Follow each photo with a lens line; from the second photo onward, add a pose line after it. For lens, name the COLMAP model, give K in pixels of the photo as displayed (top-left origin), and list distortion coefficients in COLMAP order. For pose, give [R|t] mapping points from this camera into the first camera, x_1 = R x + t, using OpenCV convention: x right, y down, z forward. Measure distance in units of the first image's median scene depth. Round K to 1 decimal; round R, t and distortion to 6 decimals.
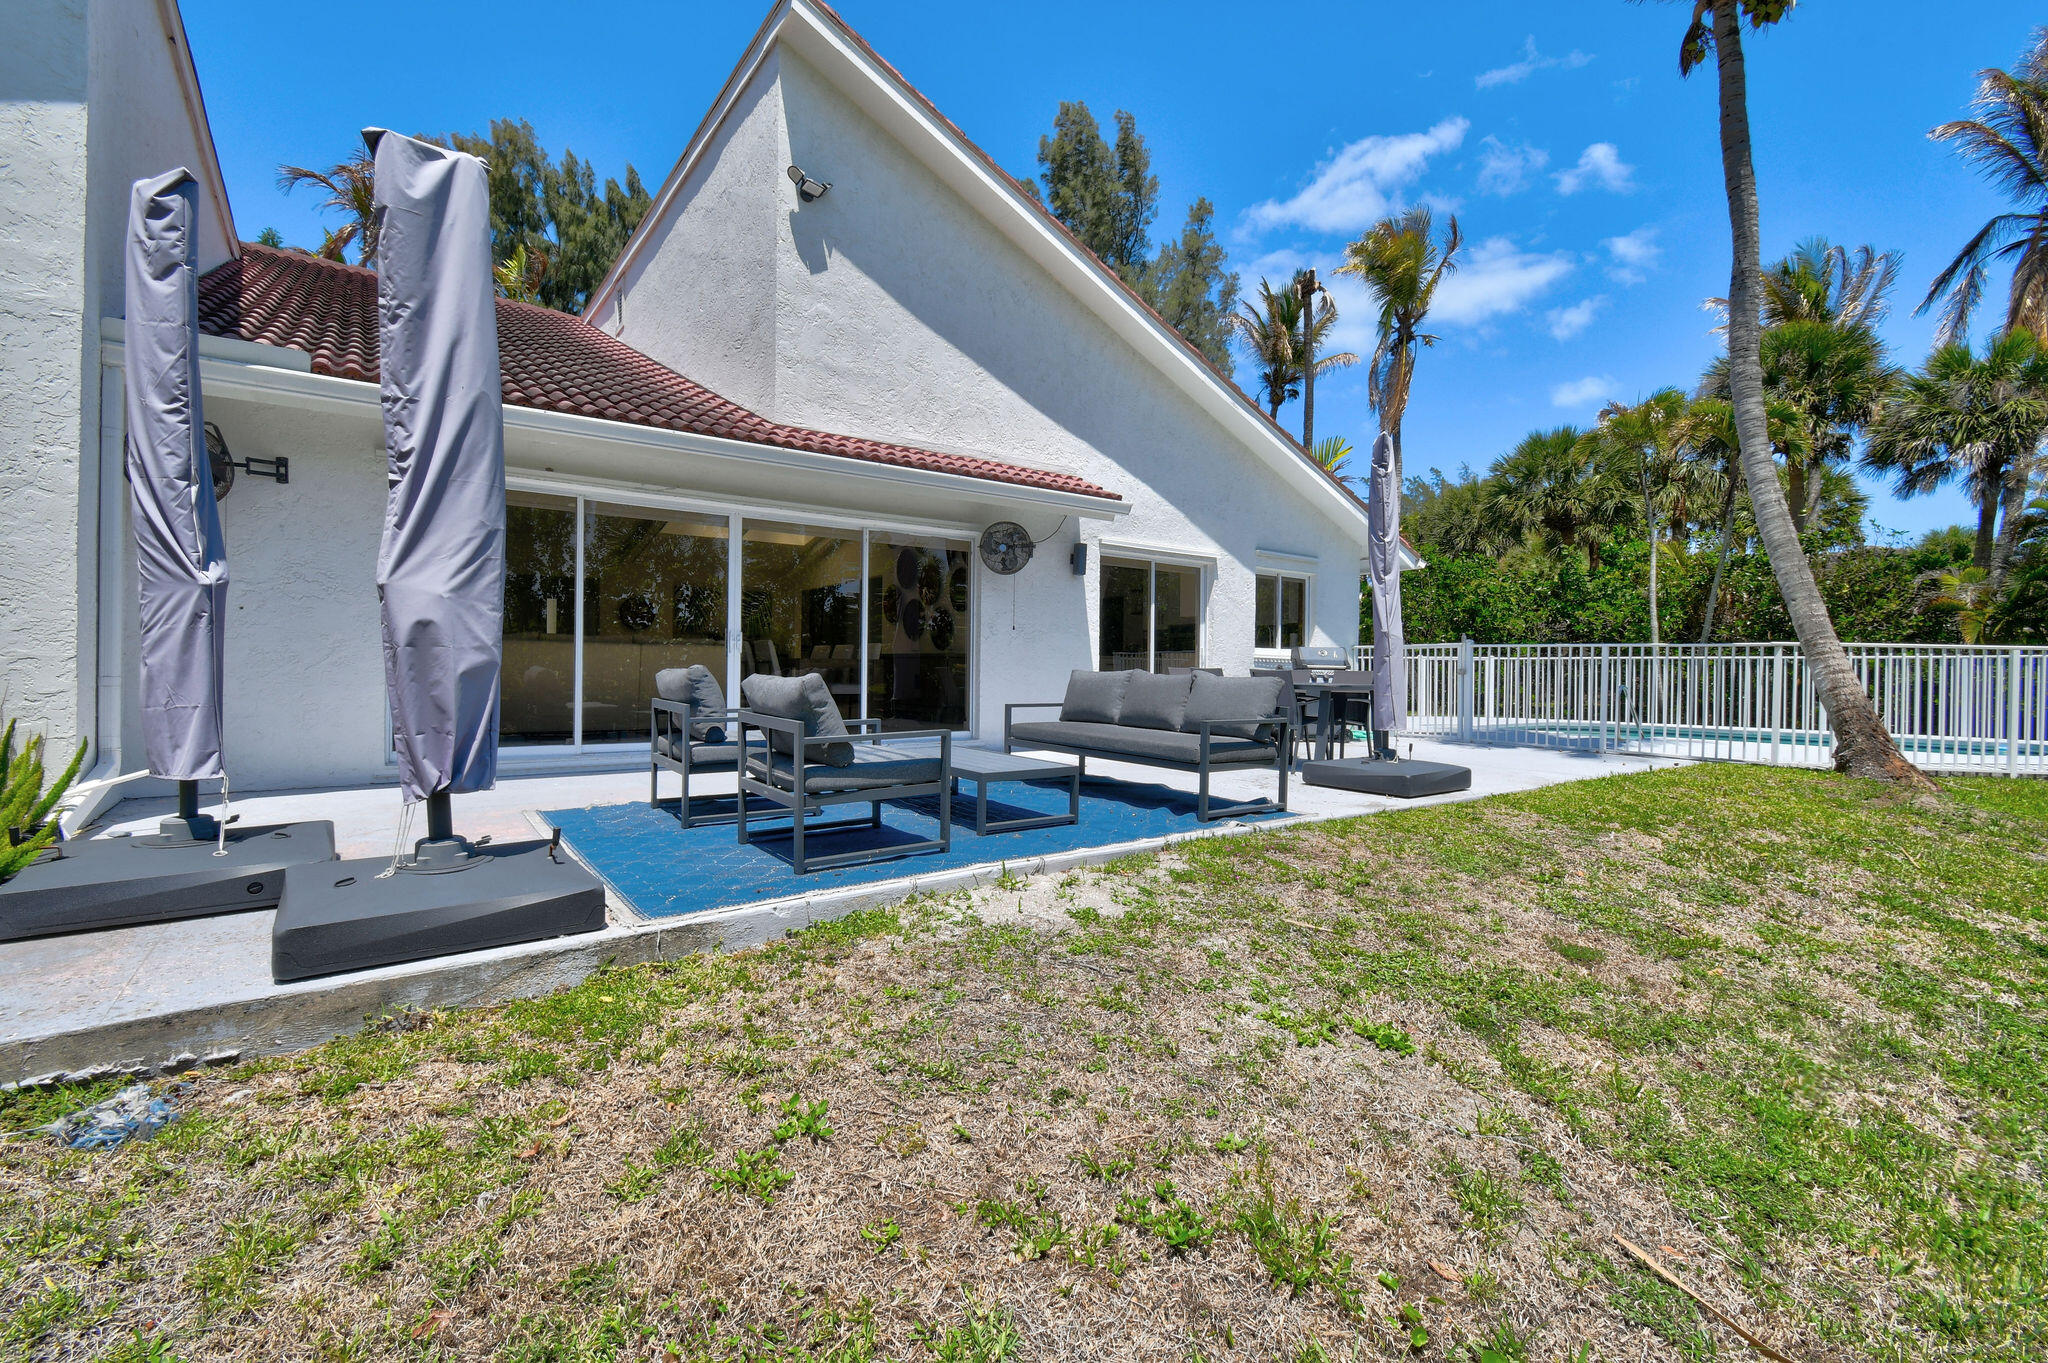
lens RADIAL K [[892.5, 0, 1024.0], [0, 892.5, 681.5], [0, 0, 1]] dist [0.018381, -0.008408]
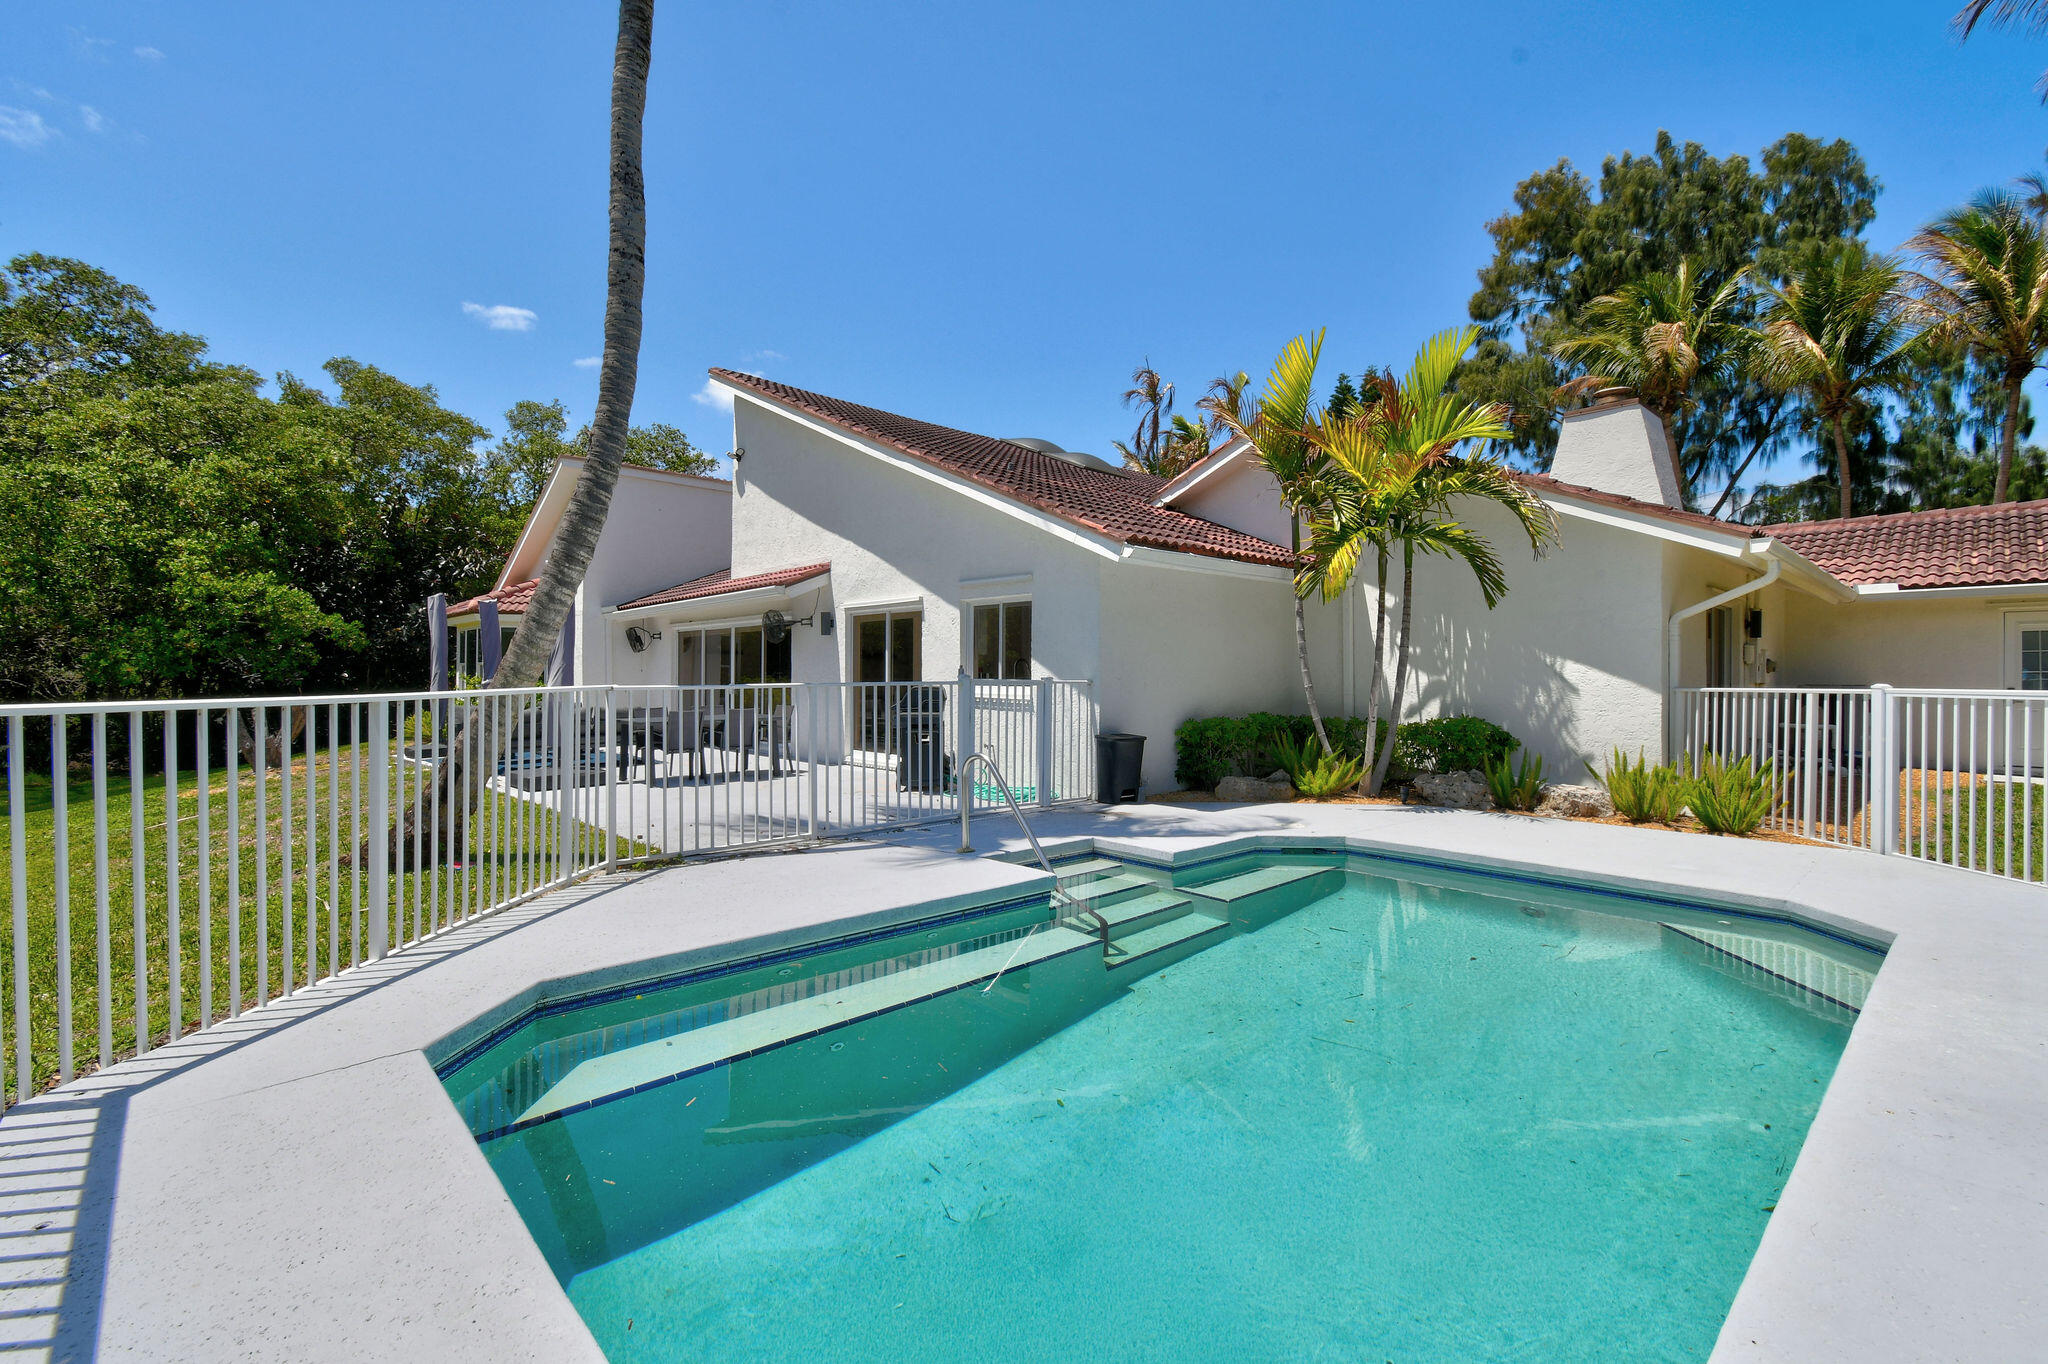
lens RADIAL K [[892.5, 0, 1024.0], [0, 892.5, 682.0], [0, 0, 1]] dist [0.018381, -0.008408]
pose [[0.118375, -0.000851, -0.992969, 1.326607], [-0.005147, 0.999986, -0.001471, -0.043054], [0.992956, 0.005285, 0.118369, 1.040168]]
